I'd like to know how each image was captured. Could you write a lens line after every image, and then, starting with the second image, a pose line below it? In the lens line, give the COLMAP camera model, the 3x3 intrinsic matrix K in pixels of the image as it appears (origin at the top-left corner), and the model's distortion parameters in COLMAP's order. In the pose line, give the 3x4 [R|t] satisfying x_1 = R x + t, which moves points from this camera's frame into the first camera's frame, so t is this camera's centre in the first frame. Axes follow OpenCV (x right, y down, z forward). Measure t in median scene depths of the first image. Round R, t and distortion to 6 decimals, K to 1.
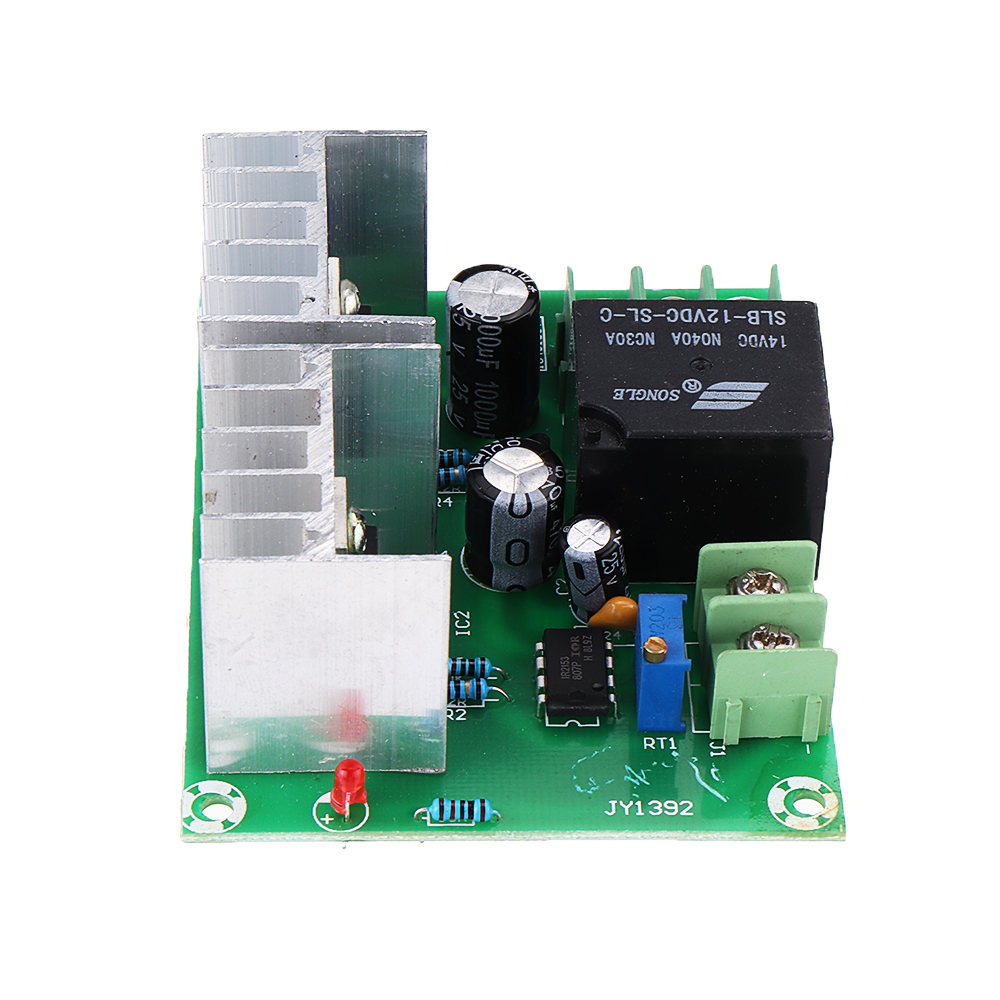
lens RADIAL K [[3738.8, 0, 465.3], [0, 3738.8, 499.6], [0, 0, 1]] dist [0.157354, 0.329721]
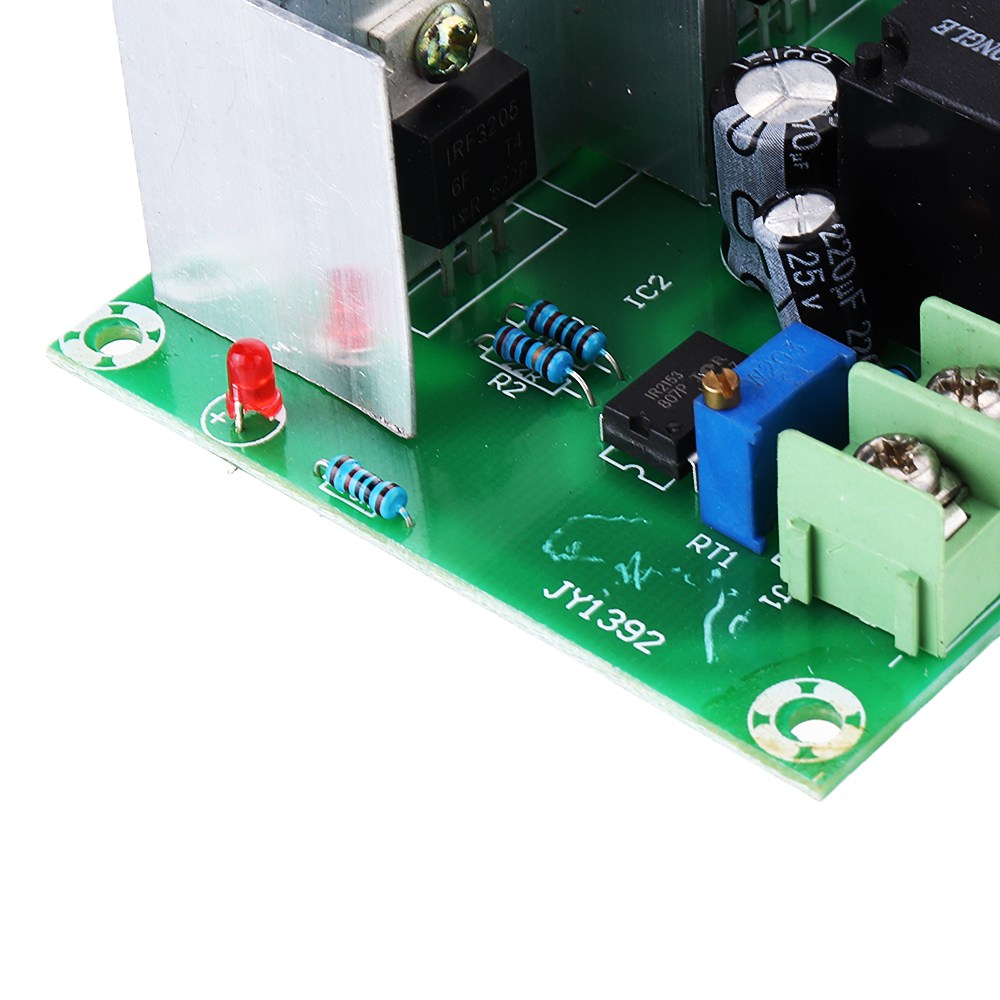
lens RADIAL K [[4387.8, 0, 500.0], [0, 4387.8, 500.0], [0, 0, 1]] dist [0.079530, -0.594612]
pose [[0.727026, 0.407167, -0.552855, 0.423239], [-0.417198, 0.901474, 0.115287, -0.011061], [0.545325, 0.146833, 0.825264, 0.384434]]
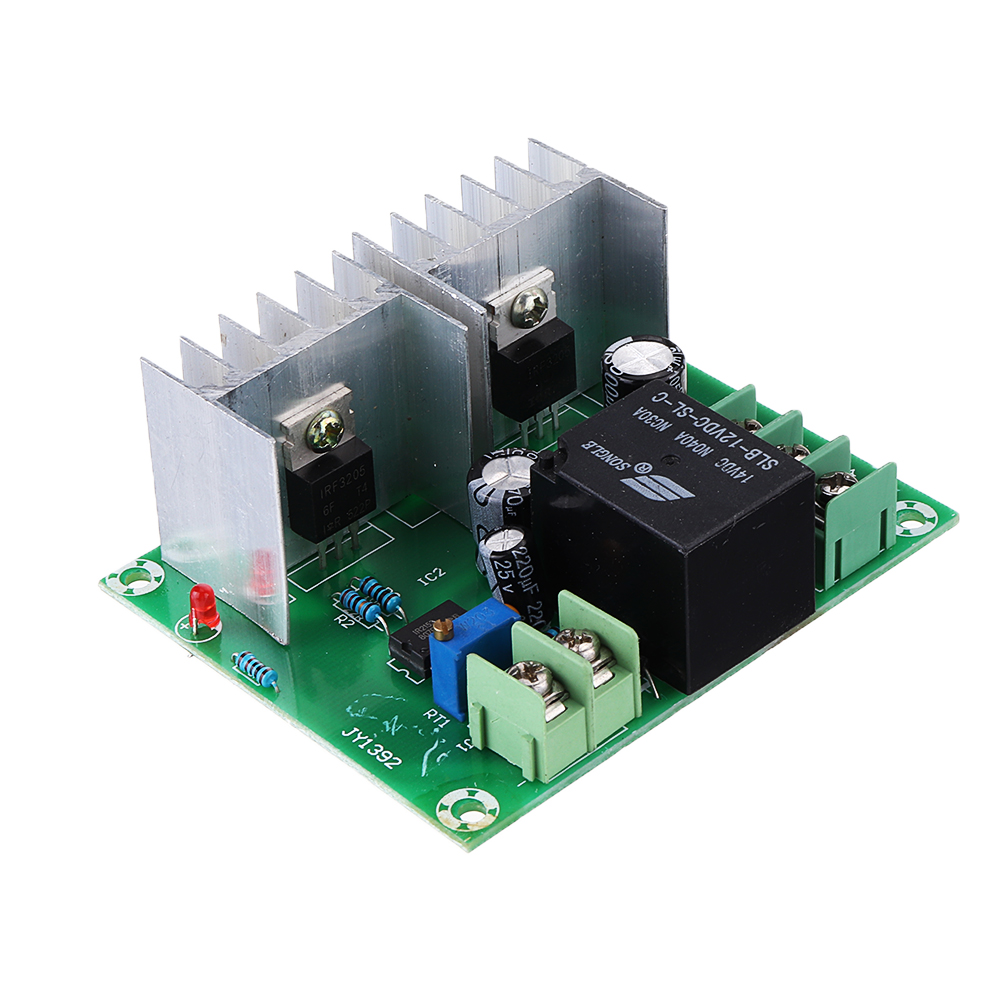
lens RADIAL K [[3738.8, 0, 465.3], [0, 3738.8, 499.6], [0, 0, 1]] dist [0.157354, 0.329721]
pose [[0.654925, 0.419593, -0.628502, 0.741439], [-0.483879, 0.871677, 0.077717, -0.084506], [0.580461, 0.253220, 0.773915, 0.114075]]
